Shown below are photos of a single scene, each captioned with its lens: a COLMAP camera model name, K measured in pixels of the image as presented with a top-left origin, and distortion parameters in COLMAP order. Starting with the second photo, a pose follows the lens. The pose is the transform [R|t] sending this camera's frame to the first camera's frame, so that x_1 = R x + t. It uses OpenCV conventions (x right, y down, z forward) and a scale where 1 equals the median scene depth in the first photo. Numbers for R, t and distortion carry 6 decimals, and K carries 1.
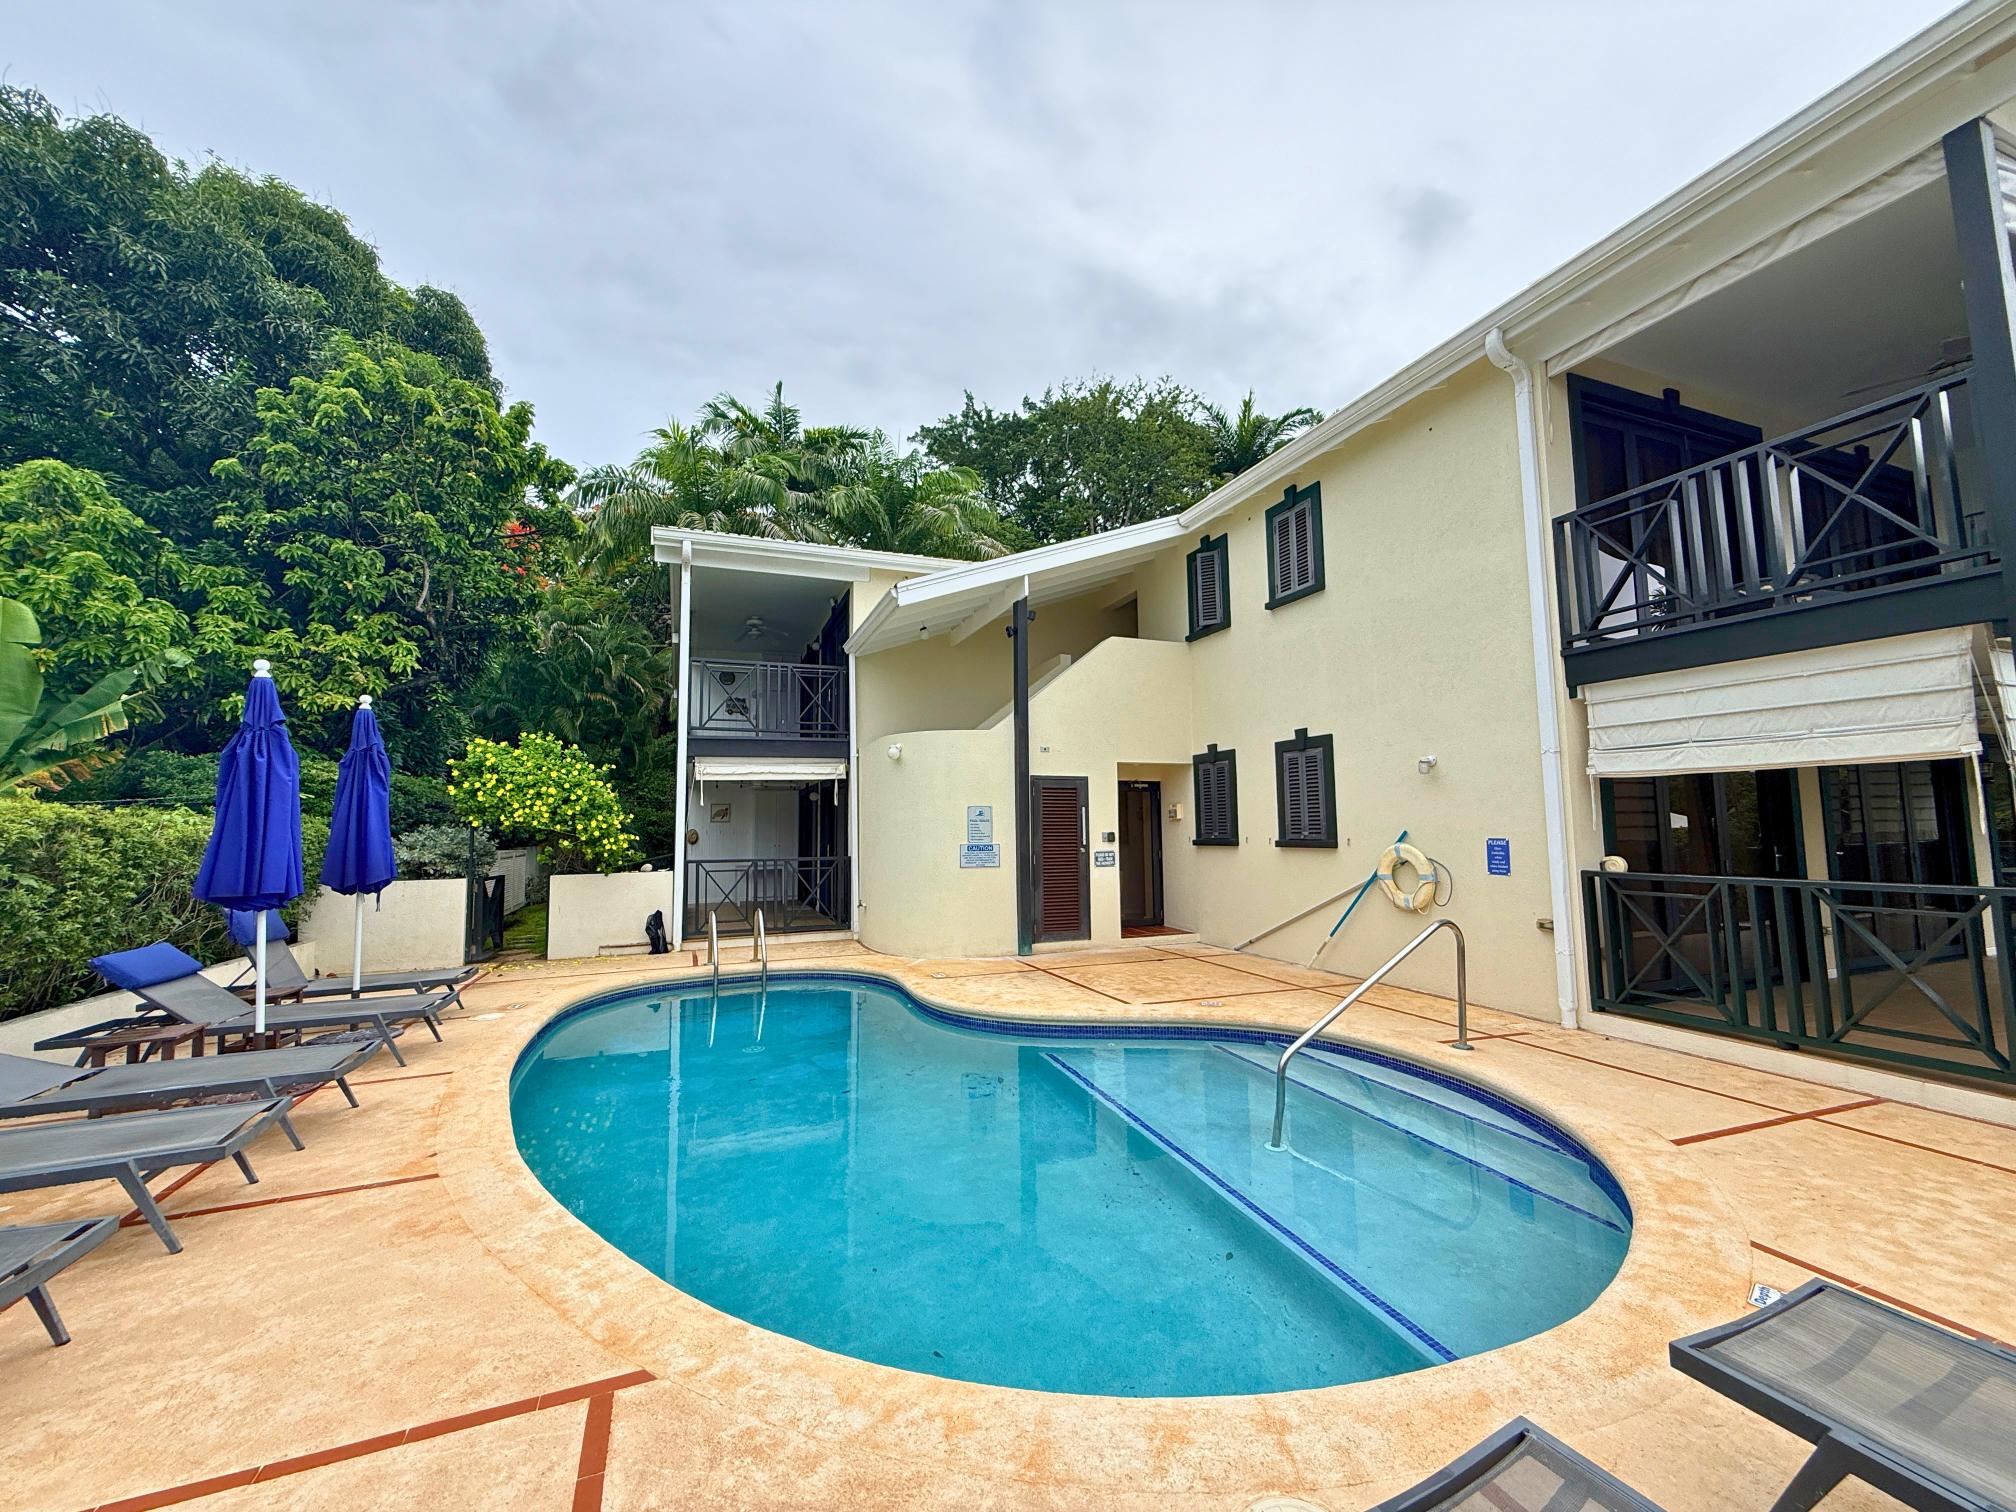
lens RADIAL K [[802.9, 0, 1002.3], [0, 802.9, 756.1], [0, 0, 1]] dist [0.000621, 0.000001]
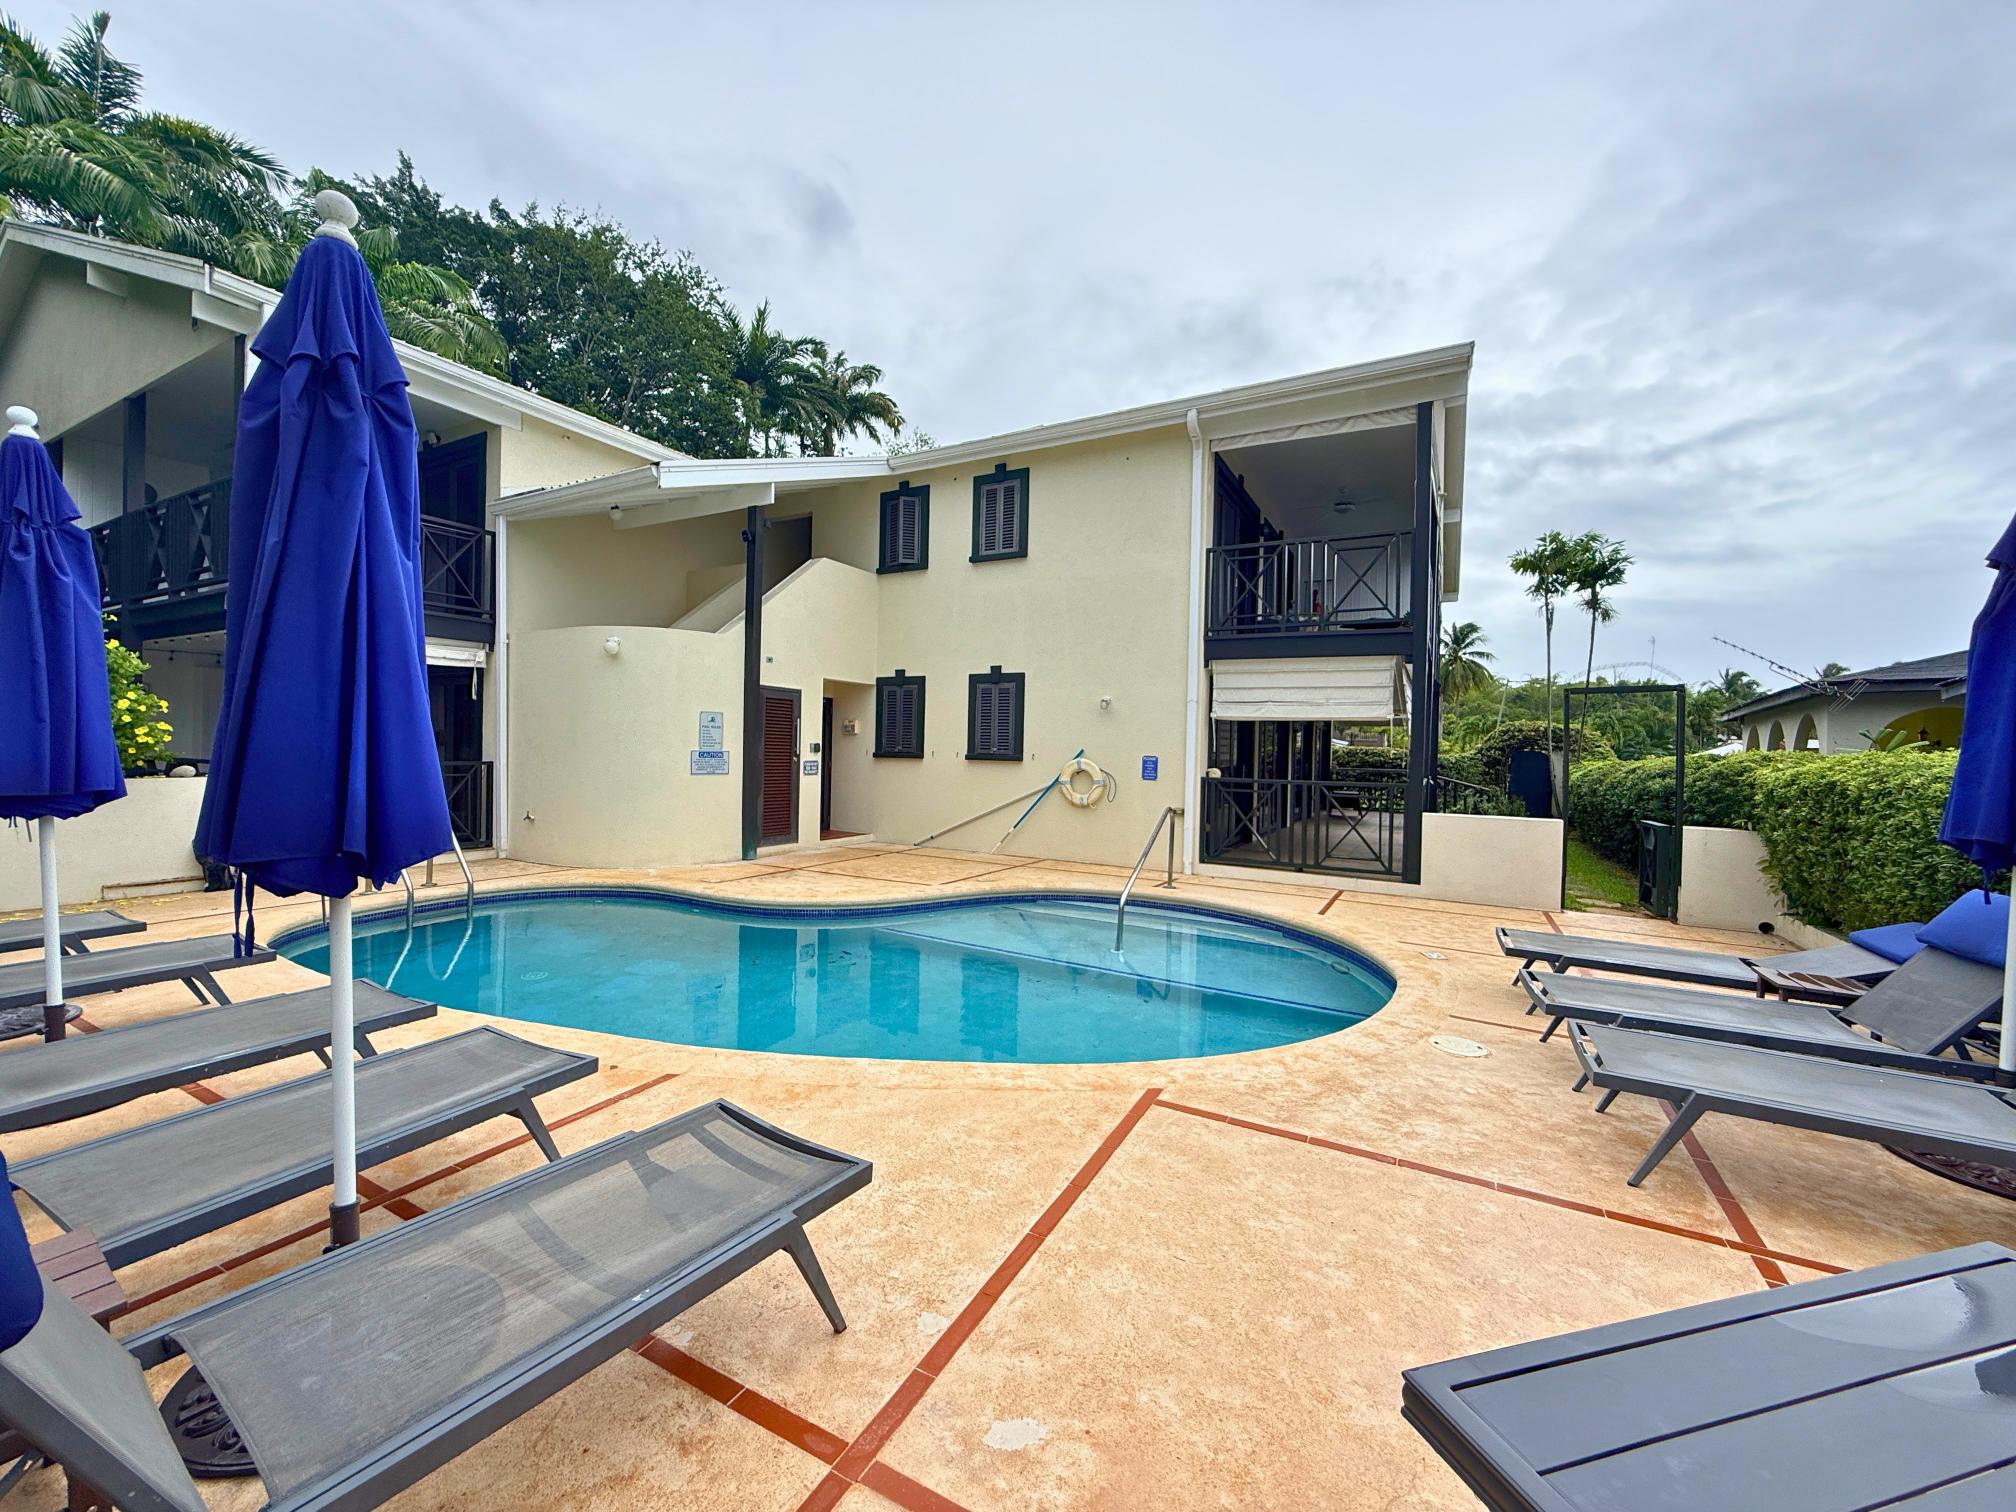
lens RADIAL K [[802.9, 0, 1002.3], [0, 802.9, 756.1], [0, 0, 1]] dist [0.000621, 0.000001]
pose [[0.767847, 0.024697, 0.640157, -0.383535], [-0.089689, 0.993560, 0.069248, 0.016801], [-0.634324, -0.110587, 0.765116, 0.023596]]
